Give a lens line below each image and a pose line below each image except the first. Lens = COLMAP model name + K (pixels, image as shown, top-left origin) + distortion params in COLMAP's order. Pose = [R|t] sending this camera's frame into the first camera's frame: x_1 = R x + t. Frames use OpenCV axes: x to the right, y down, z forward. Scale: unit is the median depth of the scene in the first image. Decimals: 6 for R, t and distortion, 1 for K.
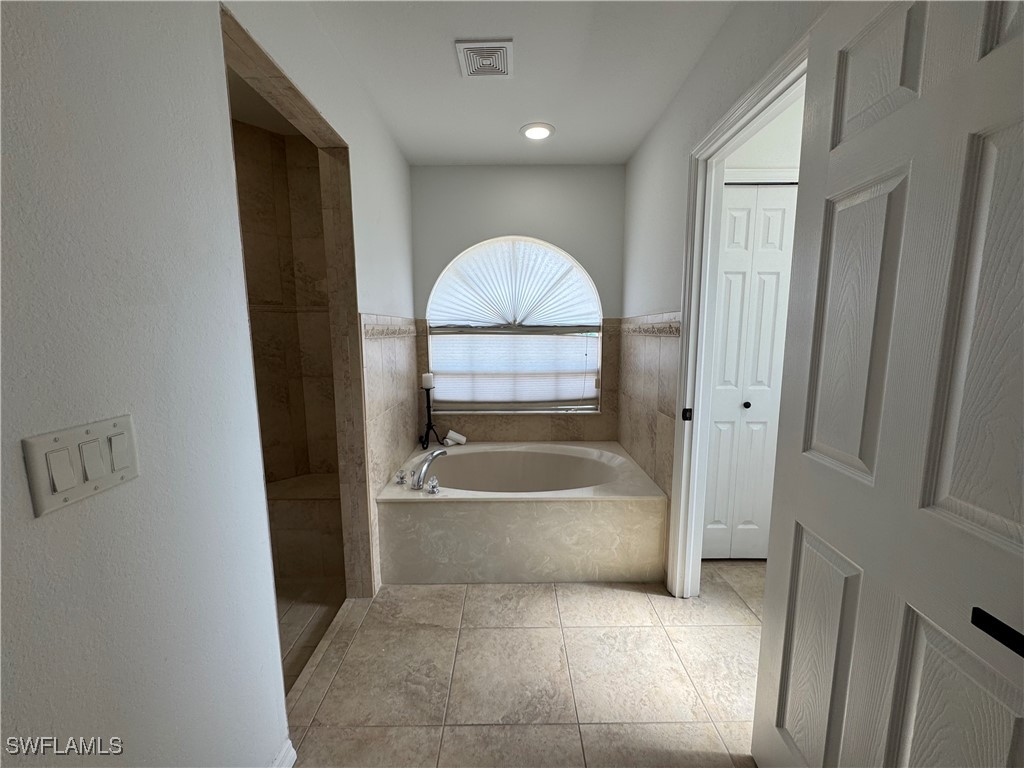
lens RADIAL K [[408.5, 0, 511.6], [0, 408.5, 388.2], [0, 0, 1]] dist [-0.002794, -0.000109]
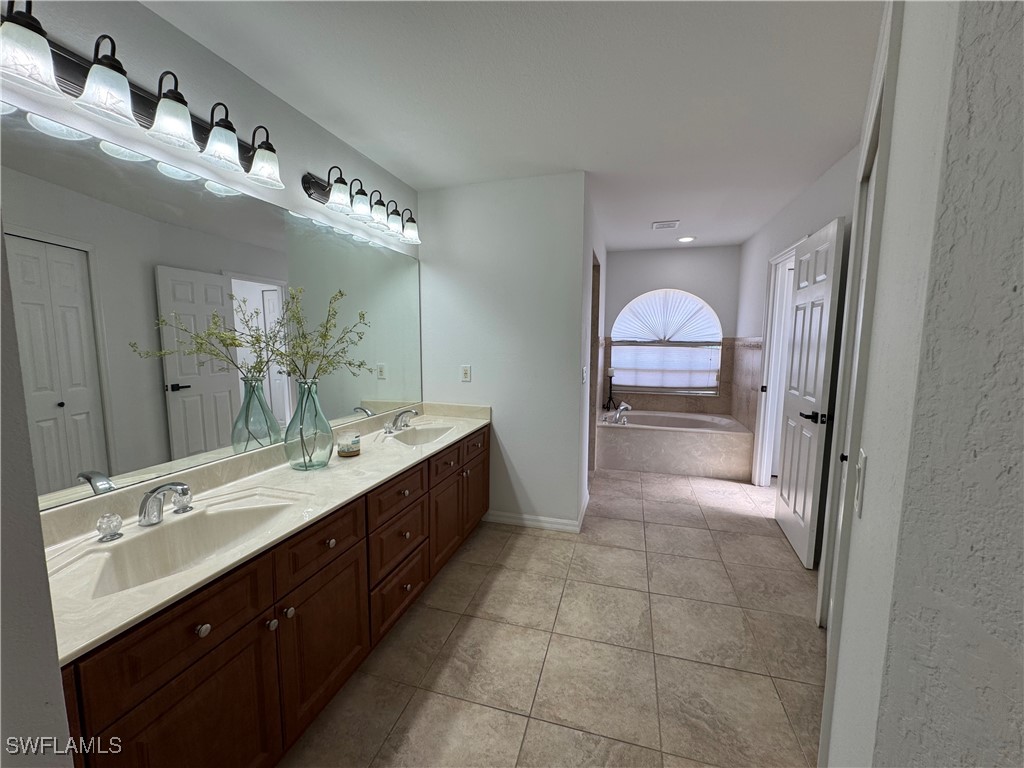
lens RADIAL K [[408.5, 0, 516.4], [0, 408.5, 383.4], [0, 0, 1]] dist [-0.002794, -0.000109]
pose [[0.962041, 0.041888, -0.269670, -0.121275], [-0.050986, 0.998339, -0.026818, 0.095959], [0.268098, 0.039549, 0.962579, -0.776683]]
